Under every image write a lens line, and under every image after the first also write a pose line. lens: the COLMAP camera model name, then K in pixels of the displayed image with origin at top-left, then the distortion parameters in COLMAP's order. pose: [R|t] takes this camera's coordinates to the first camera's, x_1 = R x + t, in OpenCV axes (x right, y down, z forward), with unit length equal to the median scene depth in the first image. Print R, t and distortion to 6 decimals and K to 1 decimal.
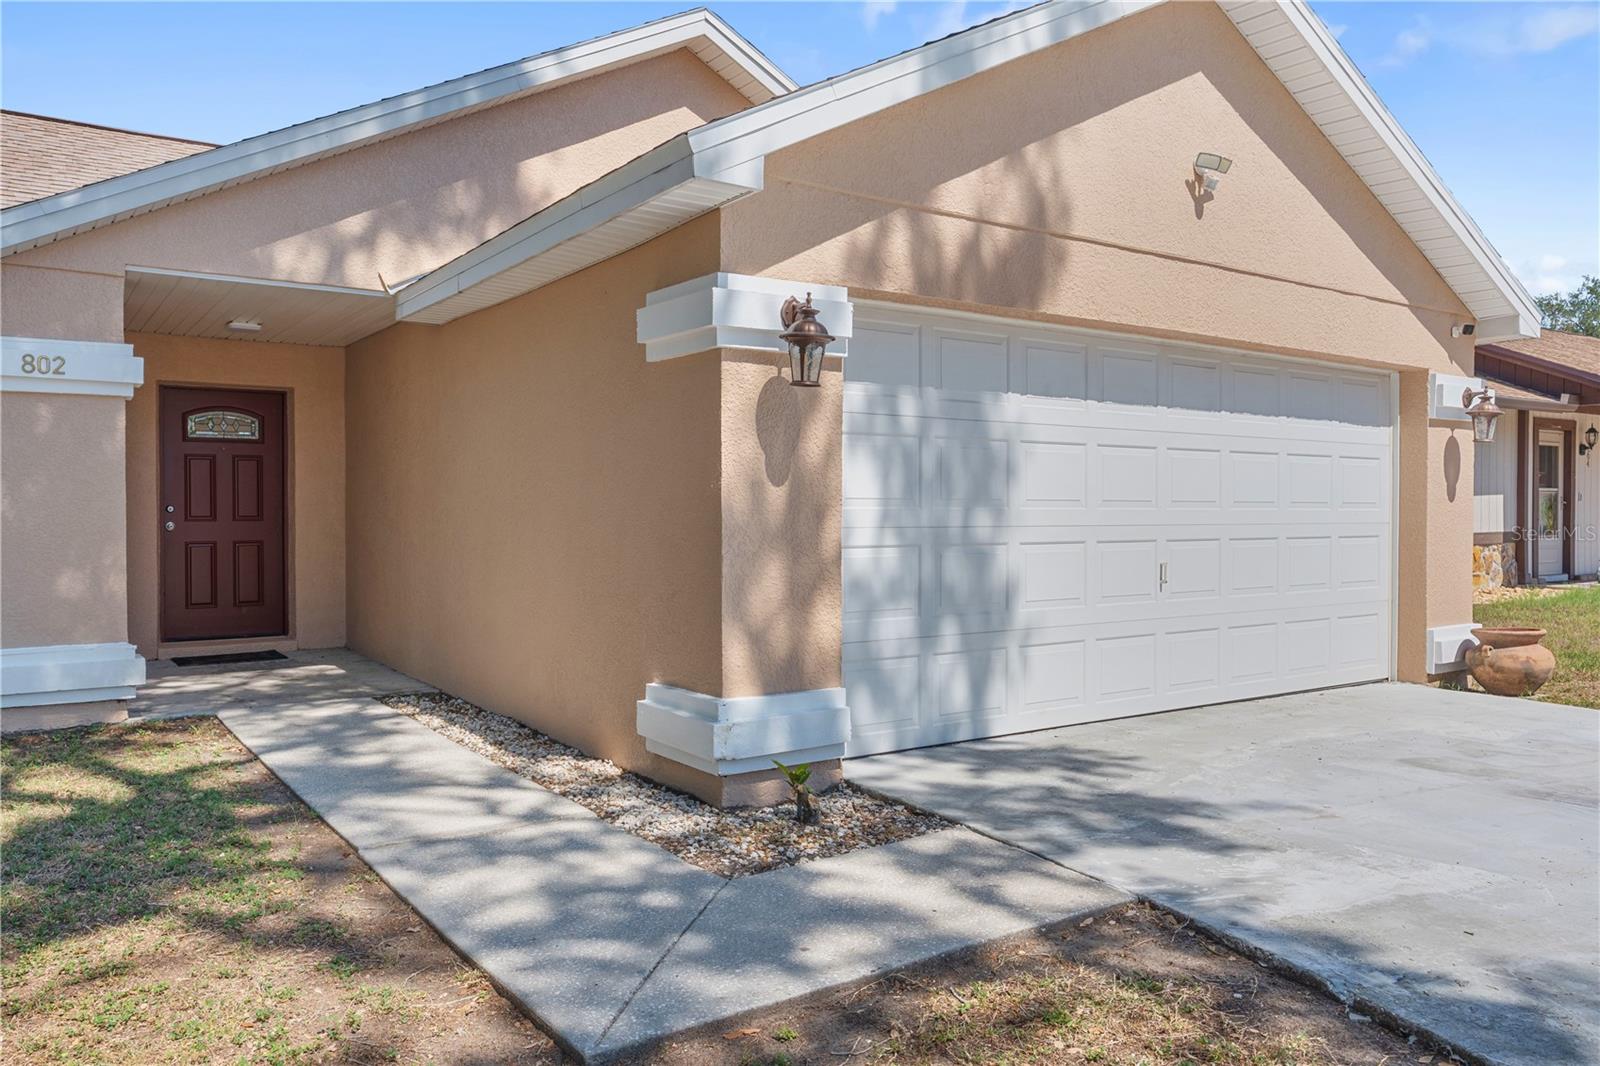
lens RADIAL K [[1157.2, 0, 804.2], [0, 1157.2, 516.3], [0, 0, 1]] dist [0.004834, -0.000540]
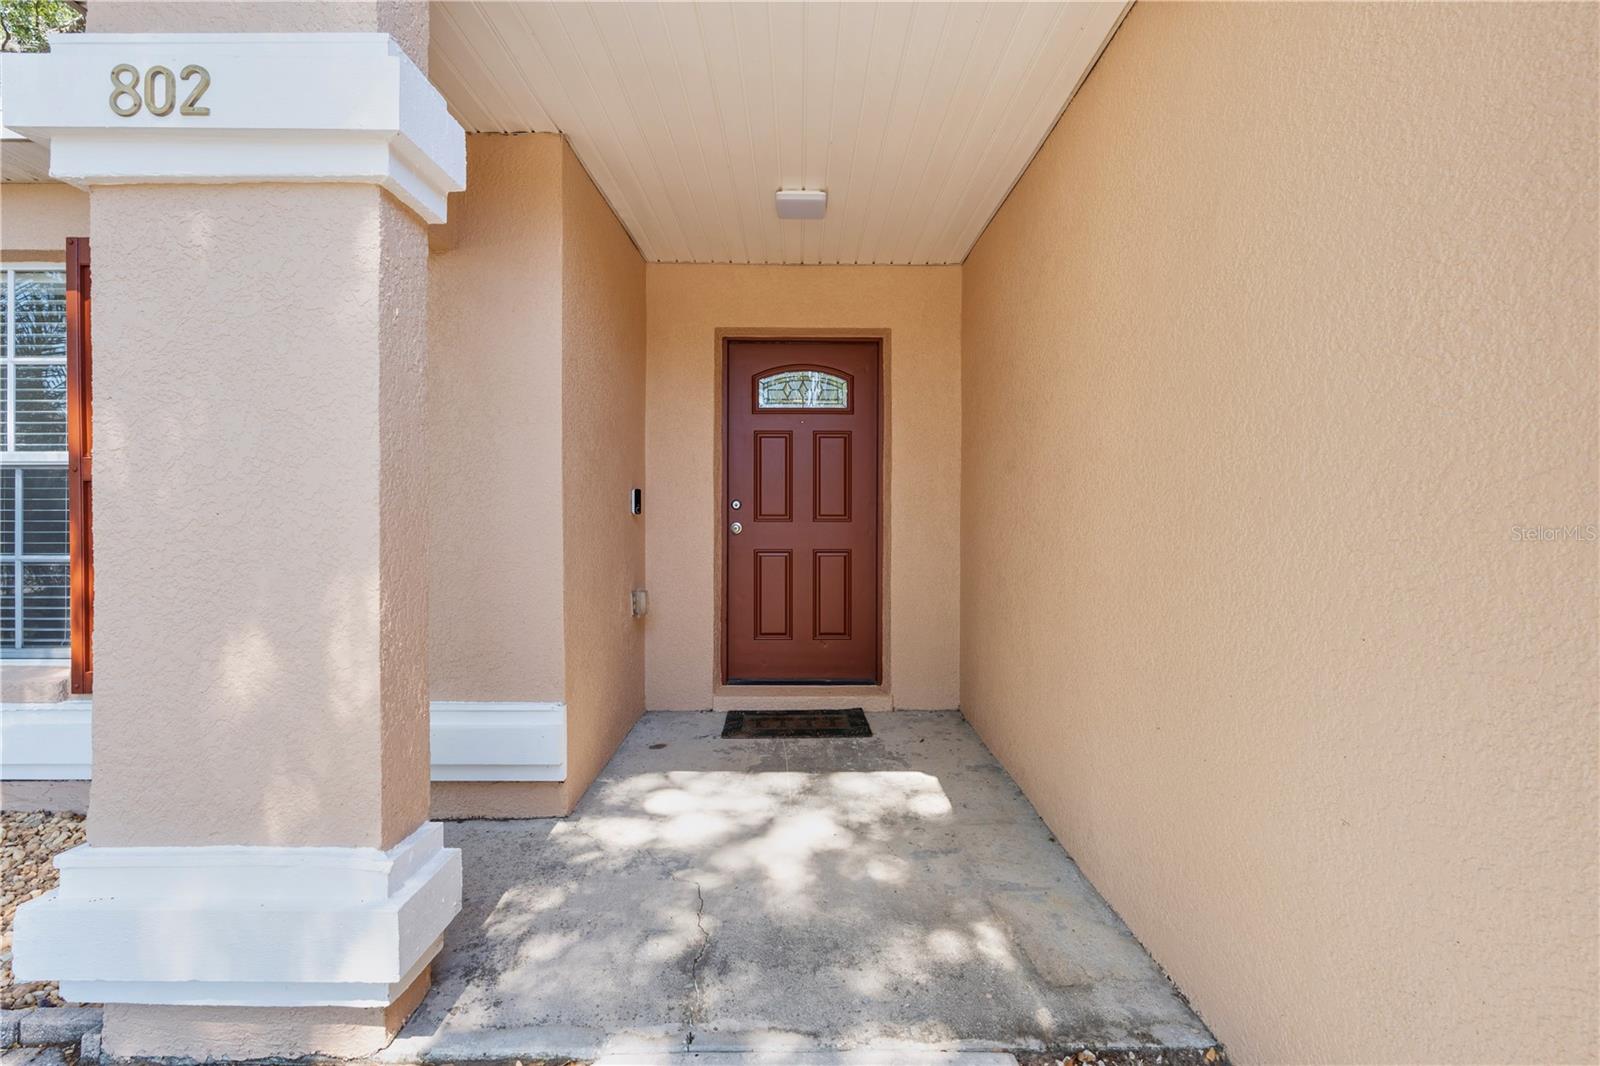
lens RADIAL K [[723.7, 0, 796.2], [0, 723.7, 522.4], [0, 0, 1]] dist [-0.004289, 0.000599]
pose [[0.820248, 0.008937, -0.571939, -0.352932], [-0.005575, 0.999955, 0.007630, 0.001620], [0.571981, -0.003070, 0.820261, 0.905297]]
